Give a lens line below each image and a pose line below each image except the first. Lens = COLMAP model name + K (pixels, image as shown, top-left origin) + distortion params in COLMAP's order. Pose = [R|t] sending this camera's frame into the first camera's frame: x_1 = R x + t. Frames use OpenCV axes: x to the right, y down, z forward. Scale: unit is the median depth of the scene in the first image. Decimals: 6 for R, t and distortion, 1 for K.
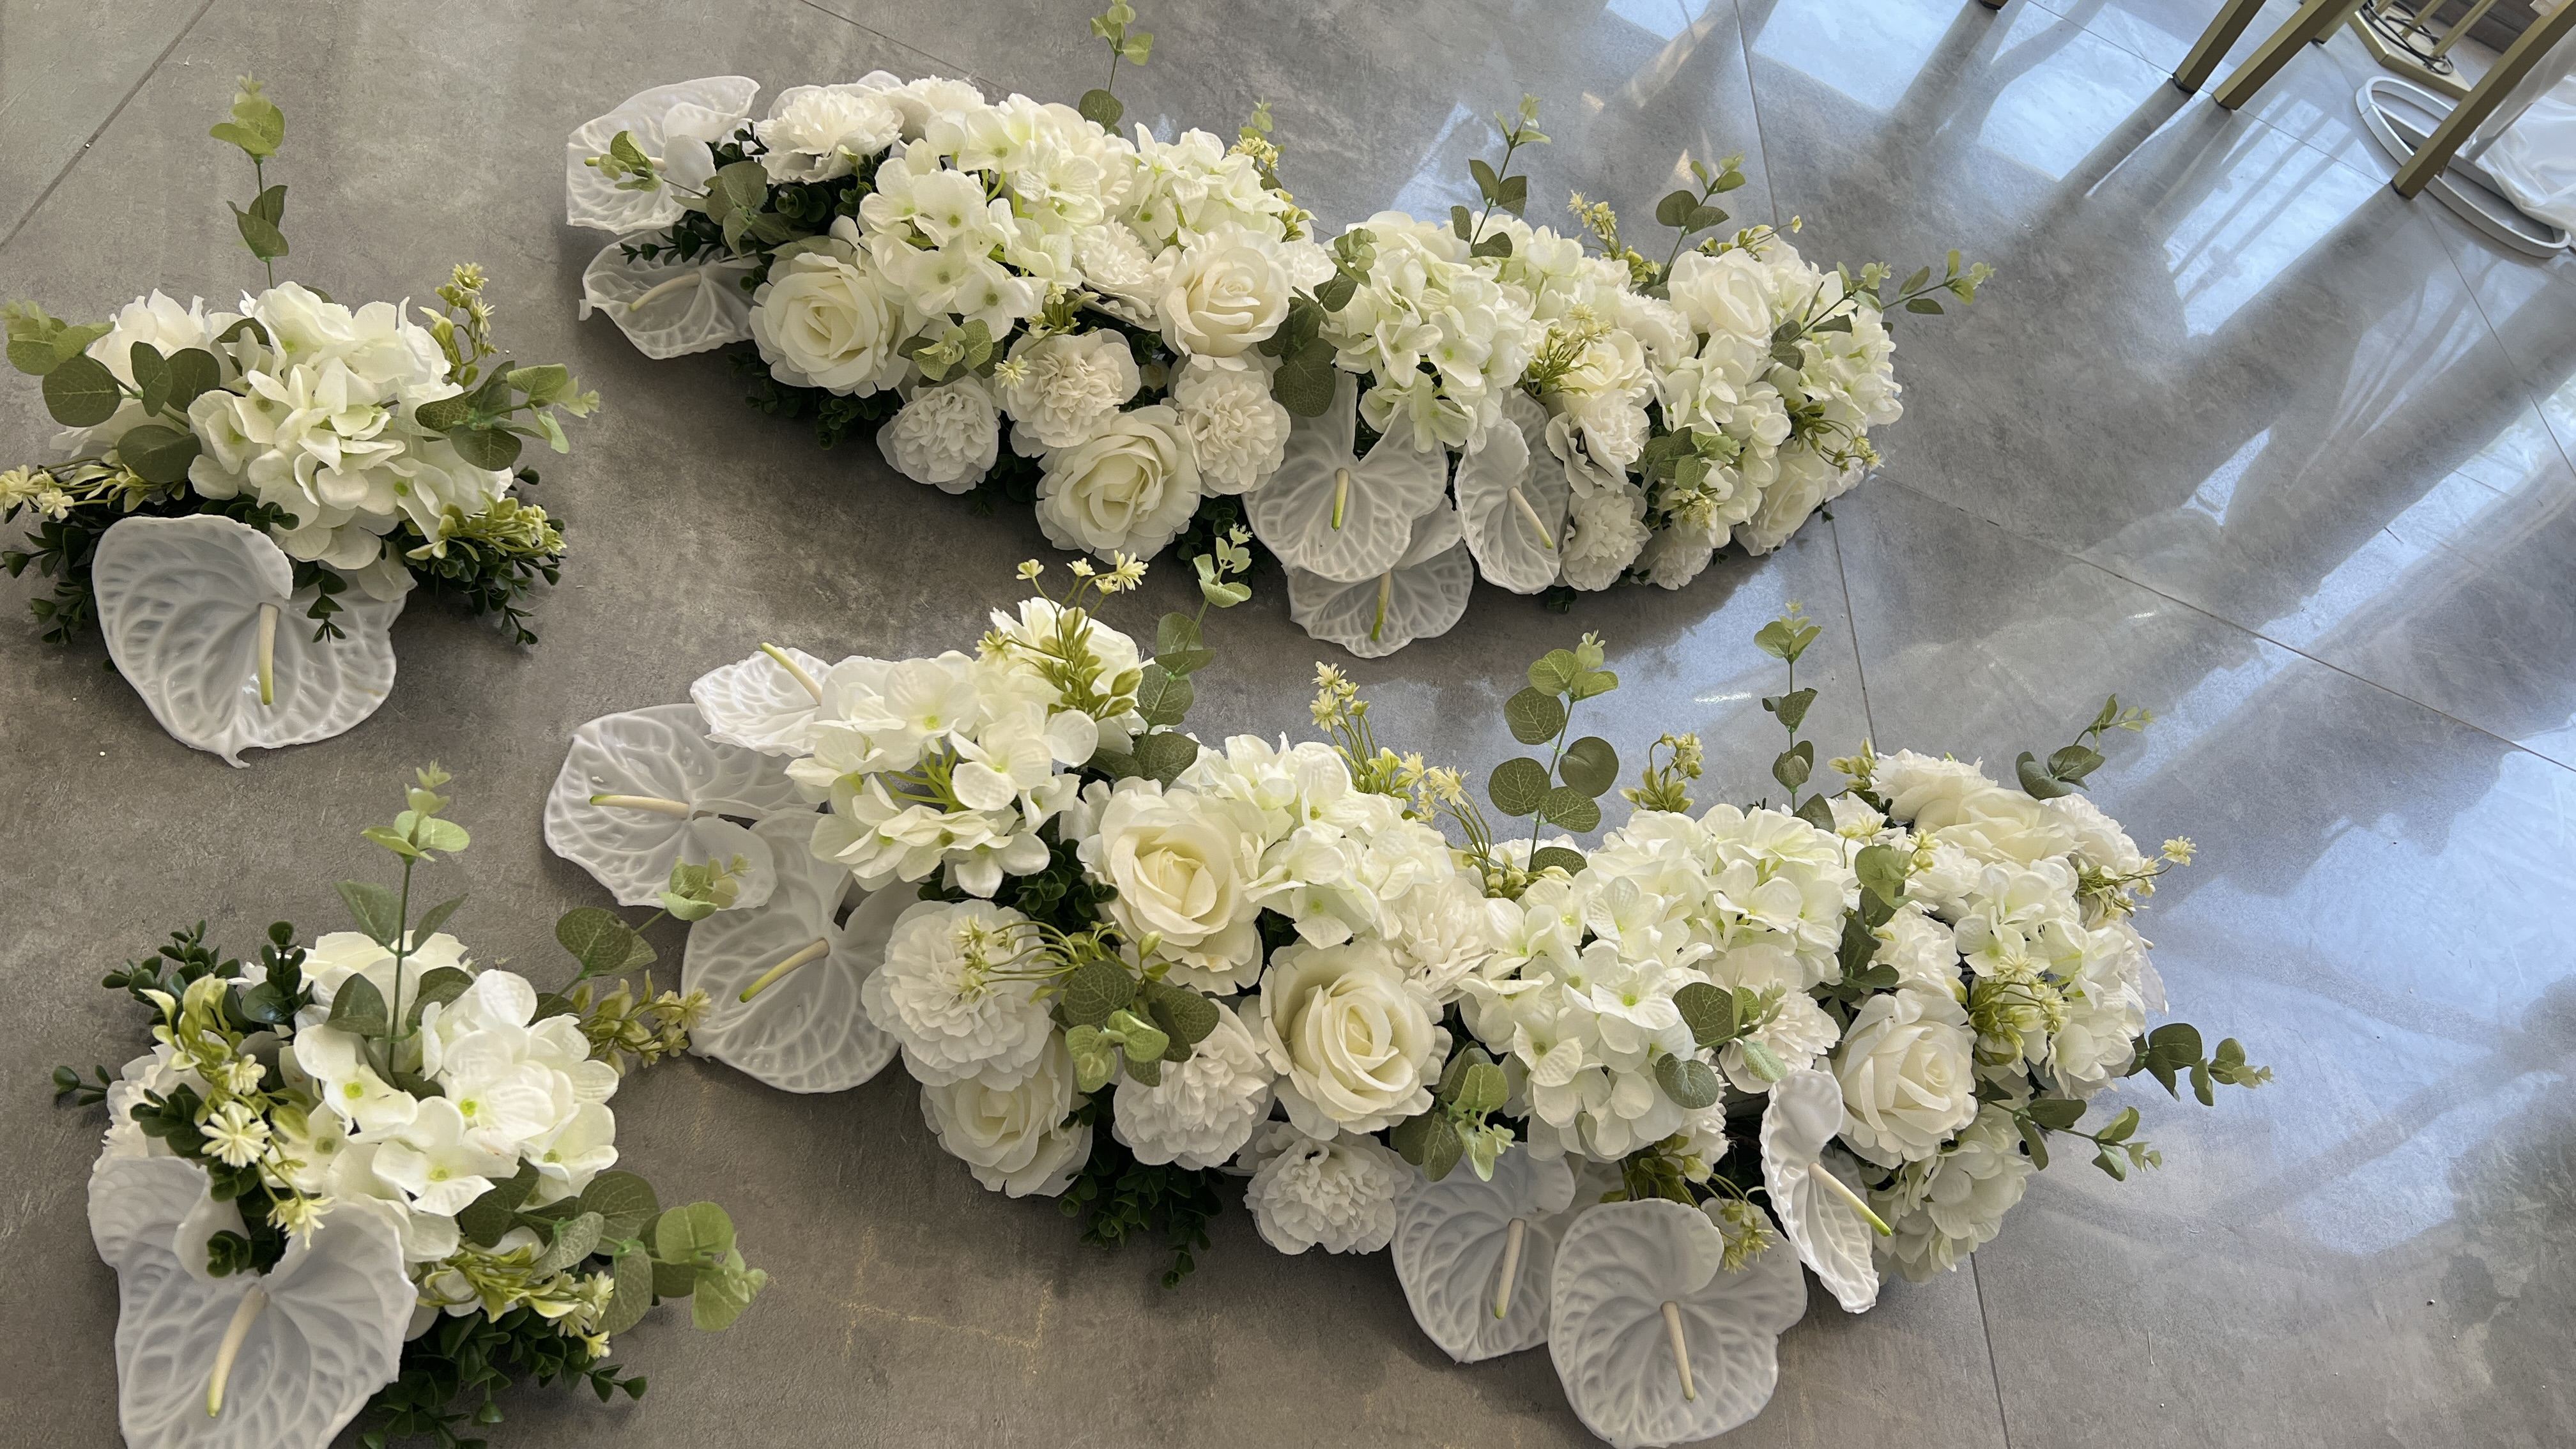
lens RADIAL K [[1921.6, 0, 1263.9], [0, 1921.6, 737.3], [0, 0, 1]] dist [0.046773, -0.040248]
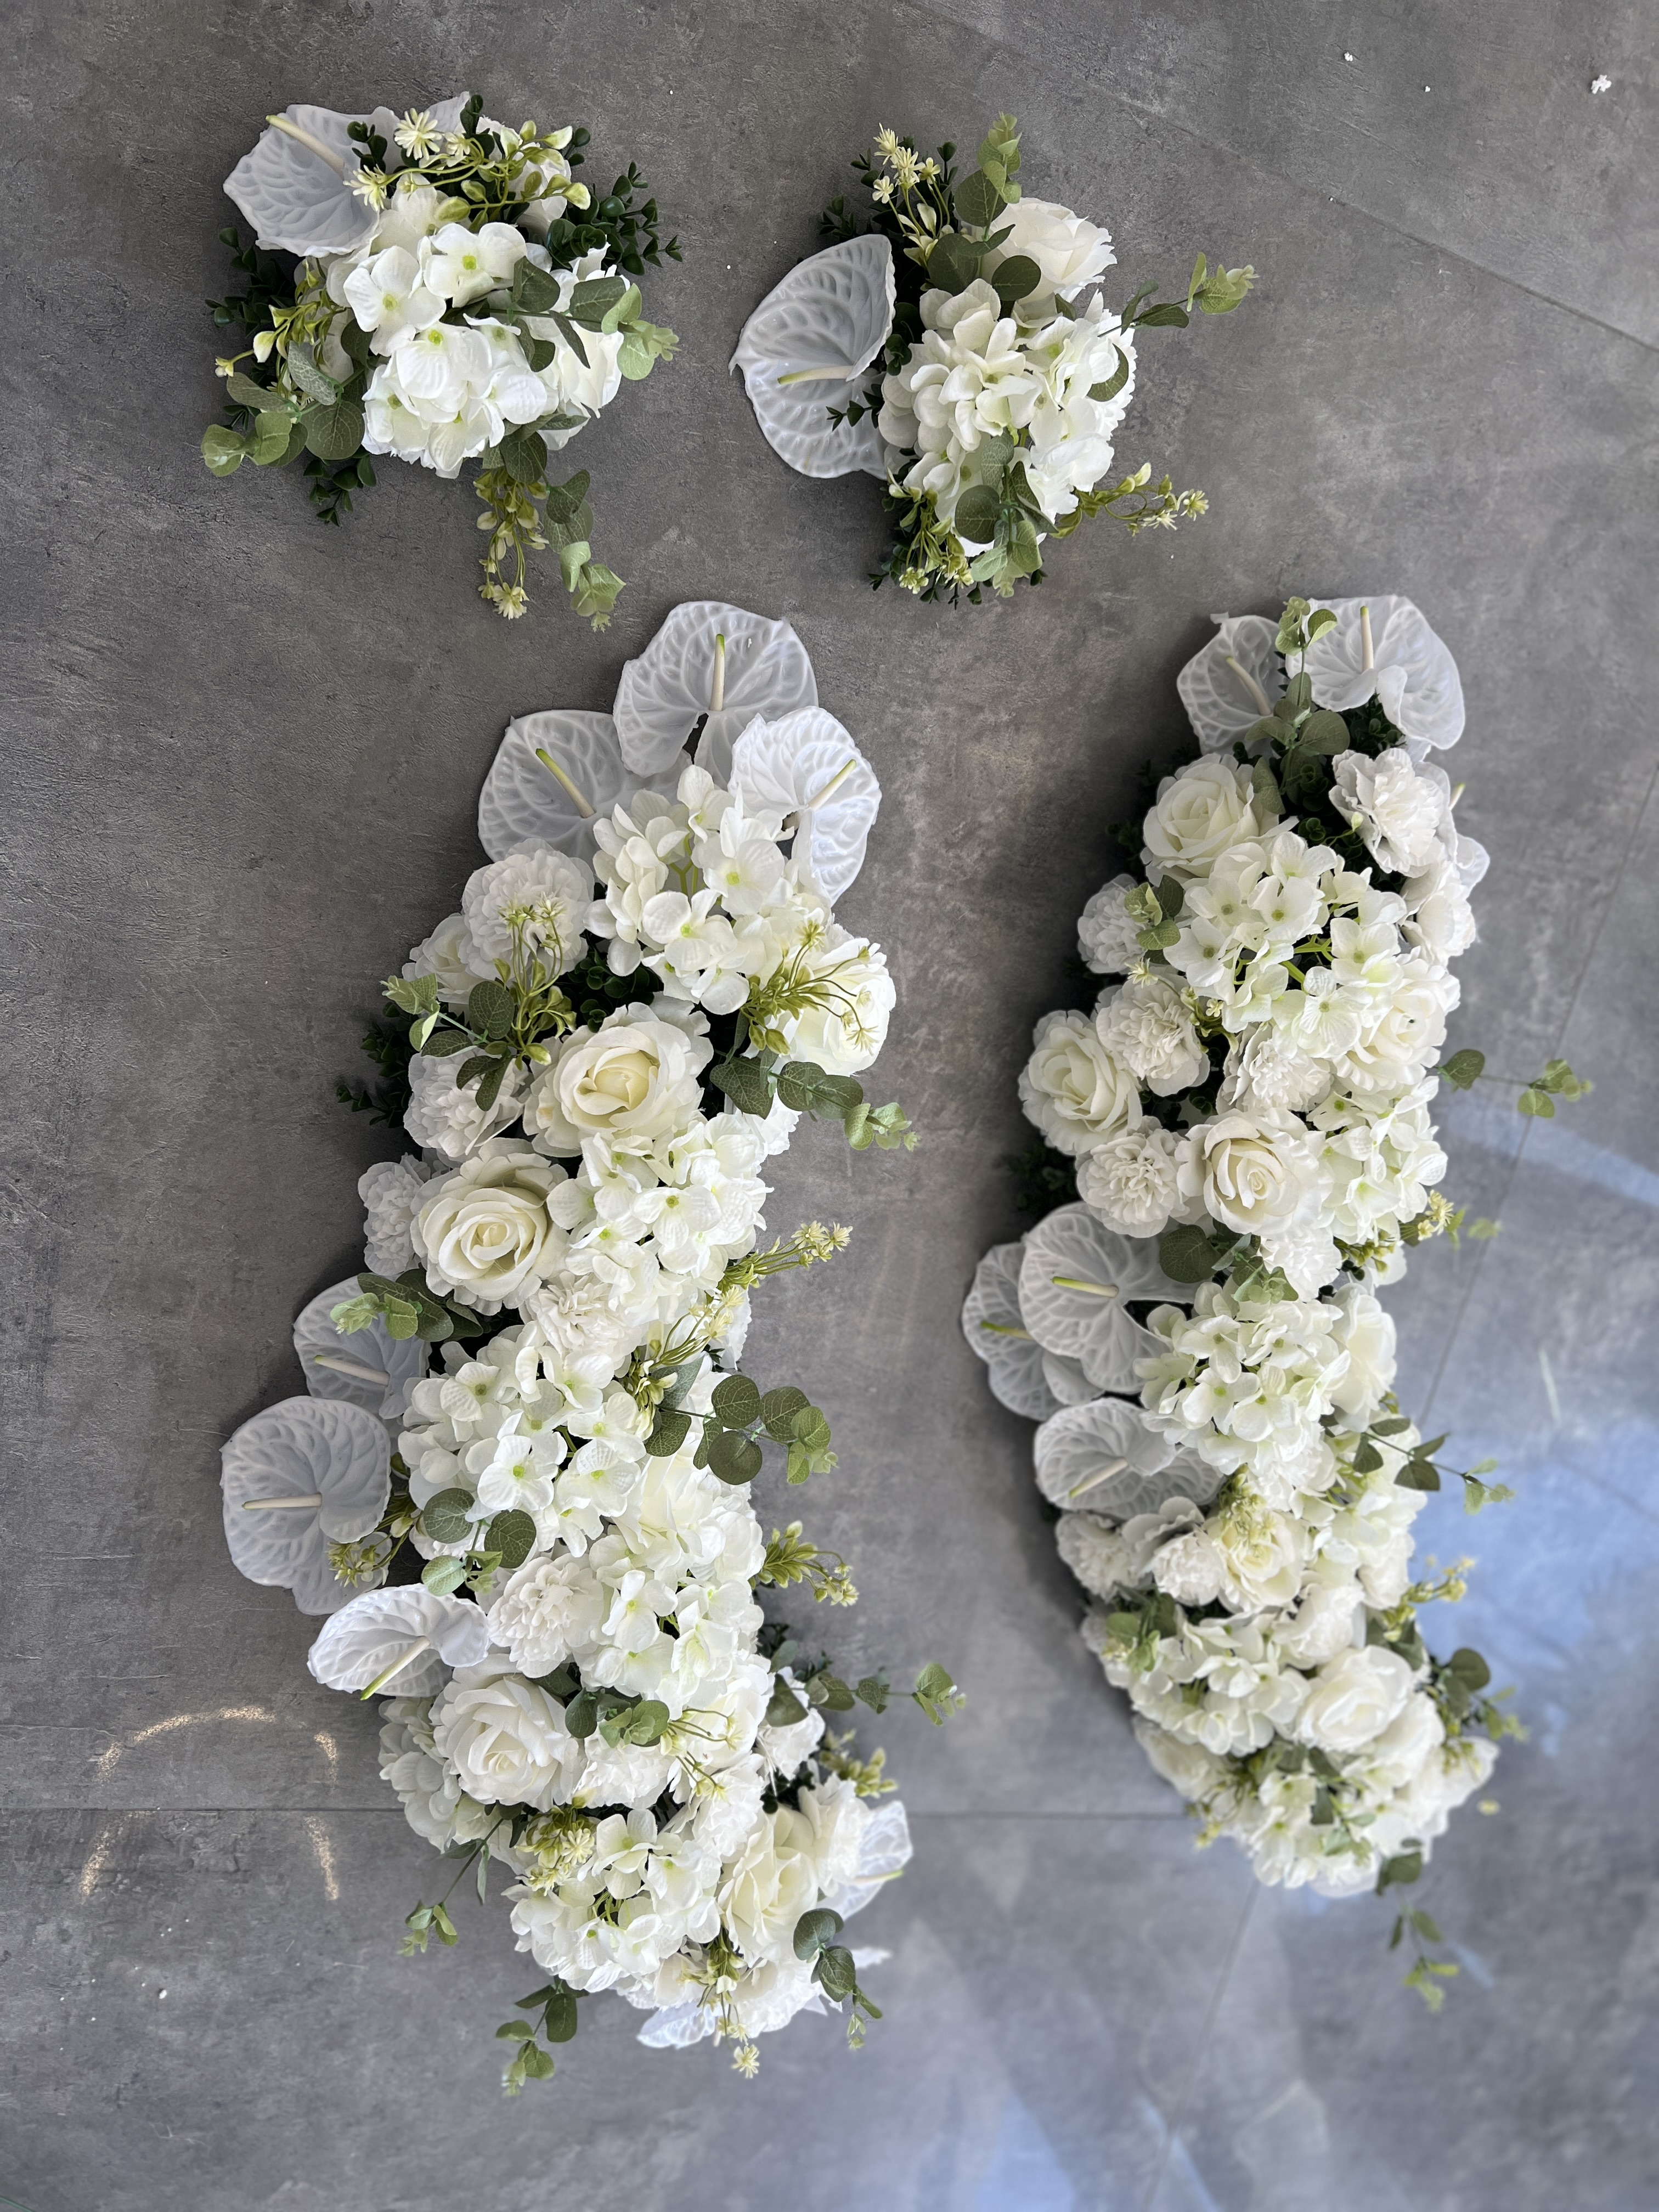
lens RADIAL K [[1639.2, 0, 830.1], [0, 1639.2, 1104.1], [0, 0, 1]] dist [0.051042, -0.047044]
pose [[-0.035690, 0.984511, -0.171653, 0.126931], [-0.951252, 0.019185, 0.307817, -0.340404], [0.306342, 0.174271, 0.935833, 0.068728]]
